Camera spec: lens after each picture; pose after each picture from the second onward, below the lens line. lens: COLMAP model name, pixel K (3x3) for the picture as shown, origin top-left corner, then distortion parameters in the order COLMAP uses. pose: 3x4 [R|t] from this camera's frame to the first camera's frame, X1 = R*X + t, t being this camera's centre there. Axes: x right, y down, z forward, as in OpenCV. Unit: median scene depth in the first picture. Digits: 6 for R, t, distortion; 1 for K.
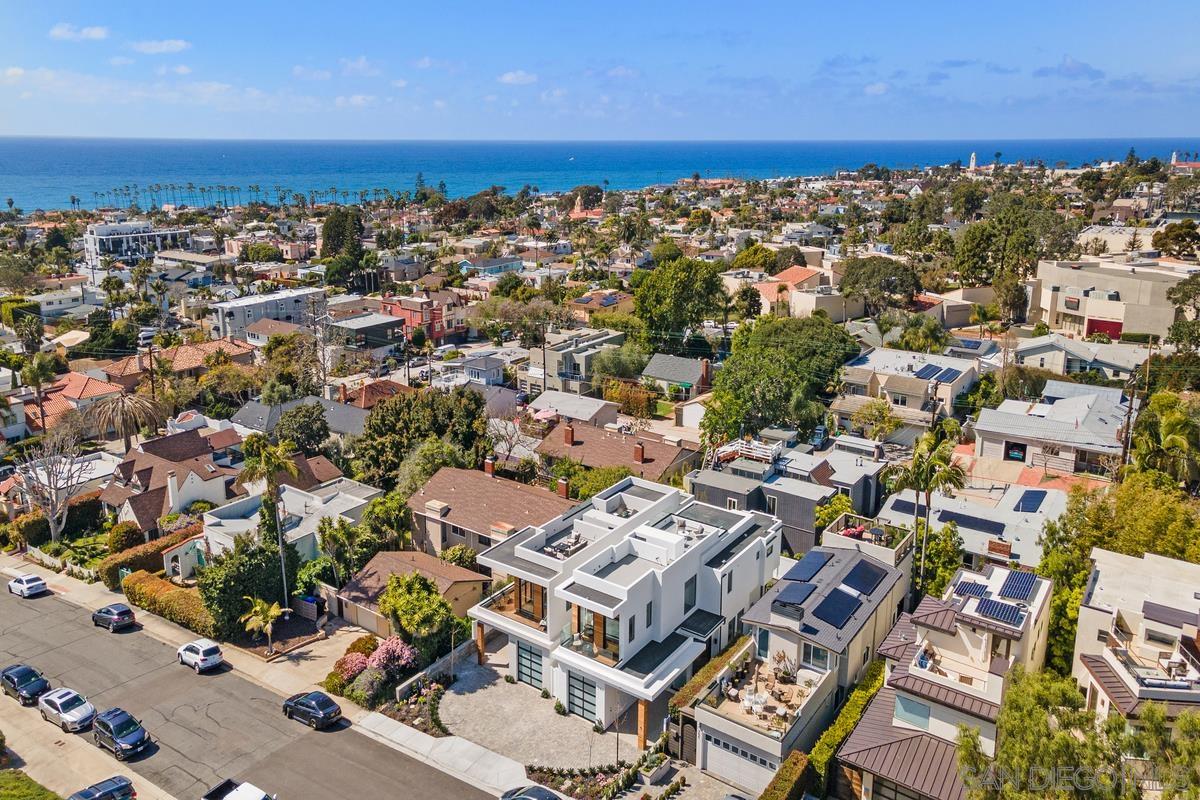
lens RADIAL K [[865.1, 0, 571.2], [0, 865.1, 380.2], [0, 0, 1]] dist [0.036753, 0.017383]
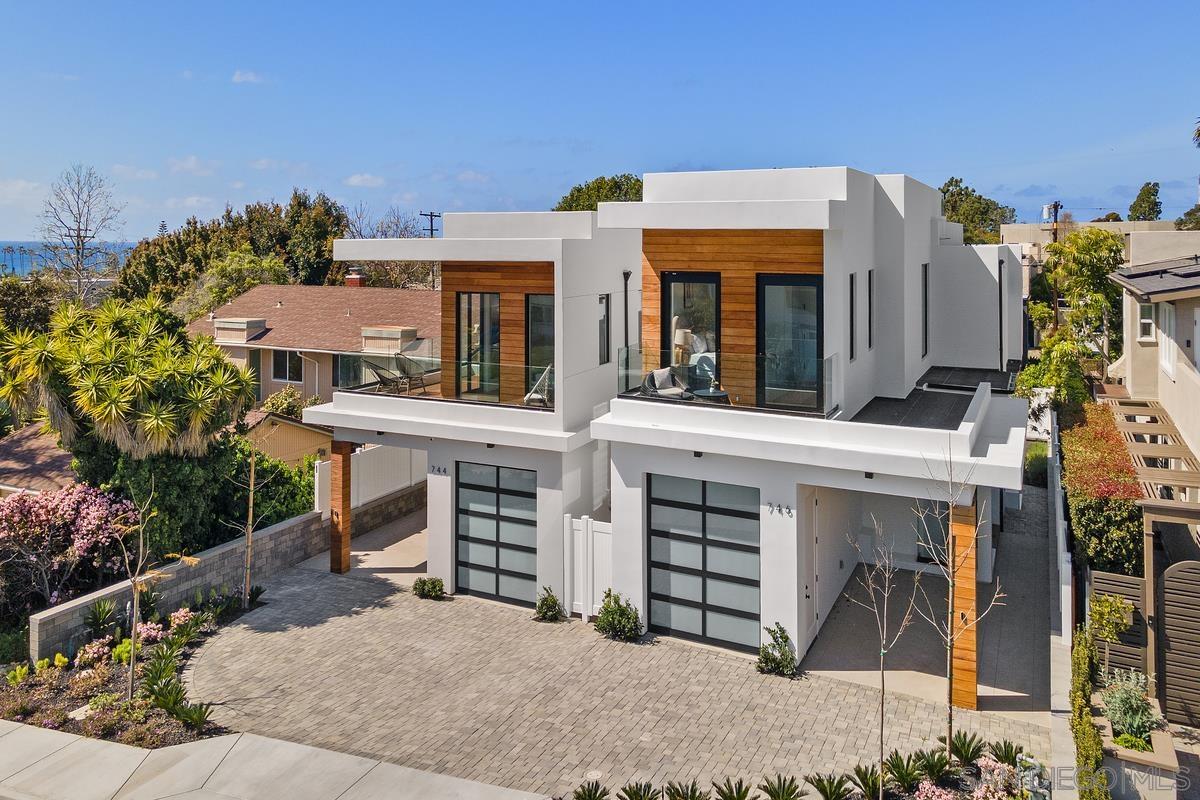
lens RADIAL K [[865.1, 0, 584.2], [0, 865.1, 336.5], [0, 0, 1]] dist [0.036753, 0.017383]
pose [[0.982201, 0.007485, 0.187685, -0.076608], [0.033151, 0.976614, -0.212431, 0.324835], [-0.184886, 0.214872, 0.958982, 0.655769]]
